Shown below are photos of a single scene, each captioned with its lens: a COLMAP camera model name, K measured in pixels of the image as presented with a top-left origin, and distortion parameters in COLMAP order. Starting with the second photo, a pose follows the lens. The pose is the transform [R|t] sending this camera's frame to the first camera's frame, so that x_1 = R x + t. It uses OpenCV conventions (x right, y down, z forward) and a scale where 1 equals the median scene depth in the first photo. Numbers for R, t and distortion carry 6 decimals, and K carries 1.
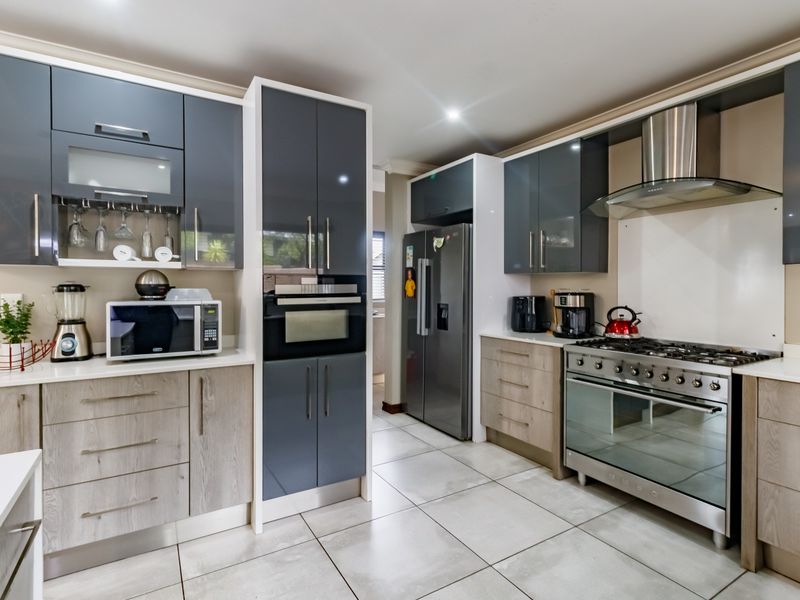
lens RADIAL K [[420.1, 0, 397.1], [0, 420.1, 295.3], [0, 0, 1]] dist [0.000654, -0.000822]
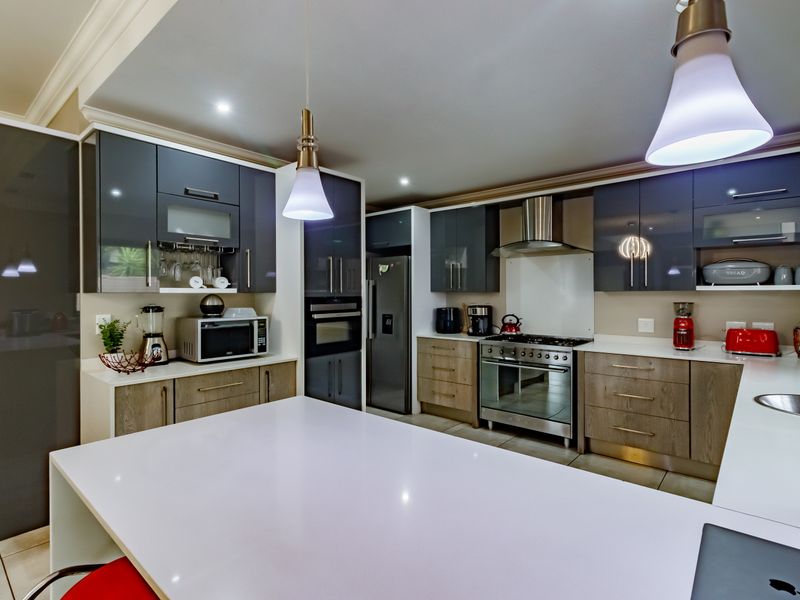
lens RADIAL K [[418.1, 0, 400.0], [0, 418.1, 300.0], [0, 0, 1]] dist [0.000379, -0.000030]
pose [[0.948577, -0.007335, 0.316462, -0.361832], [0.008694, 0.999958, -0.002882, -0.027733], [-0.316427, 0.005485, 0.948601, -0.365401]]
